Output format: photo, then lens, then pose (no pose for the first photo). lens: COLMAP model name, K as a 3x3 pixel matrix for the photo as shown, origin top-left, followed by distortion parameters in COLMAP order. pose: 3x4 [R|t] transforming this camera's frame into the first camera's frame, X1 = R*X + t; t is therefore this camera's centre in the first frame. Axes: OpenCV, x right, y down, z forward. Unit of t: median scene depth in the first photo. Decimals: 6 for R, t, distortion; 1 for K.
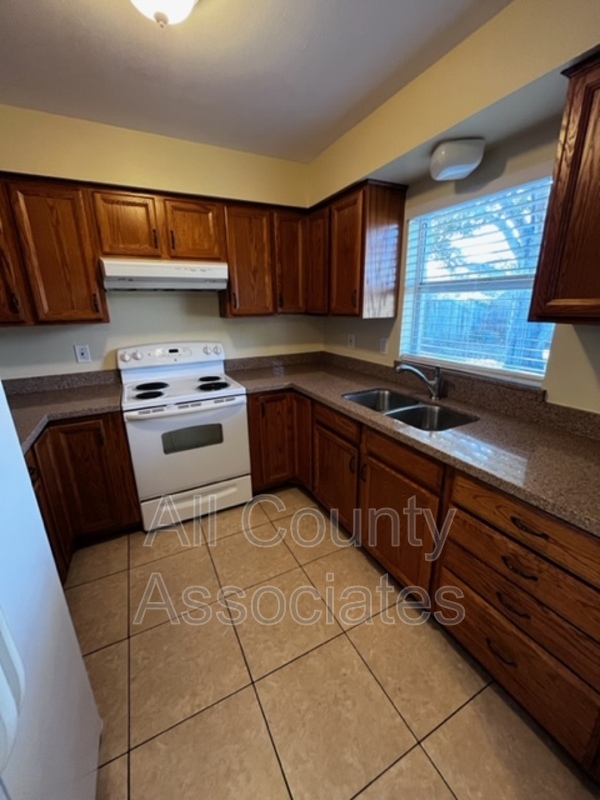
lens RADIAL K [[322.6, 0, 300.6], [0, 322.6, 398.9], [0, 0, 1]] dist [-0.003782, 0.000160]
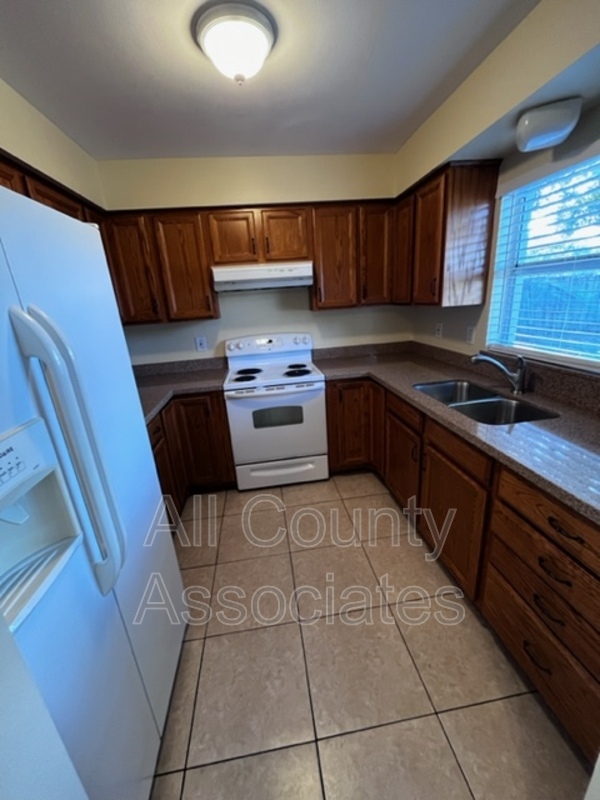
lens RADIAL K [[322.6, 0, 301.0], [0, 322.6, 400.1], [0, 0, 1]] dist [-0.003782, 0.000160]
pose [[0.941053, 0.056107, -0.333574, 0.148858], [-0.044165, 0.998086, 0.043281, 0.008022], [0.335364, -0.025998, 0.941730, -0.074587]]
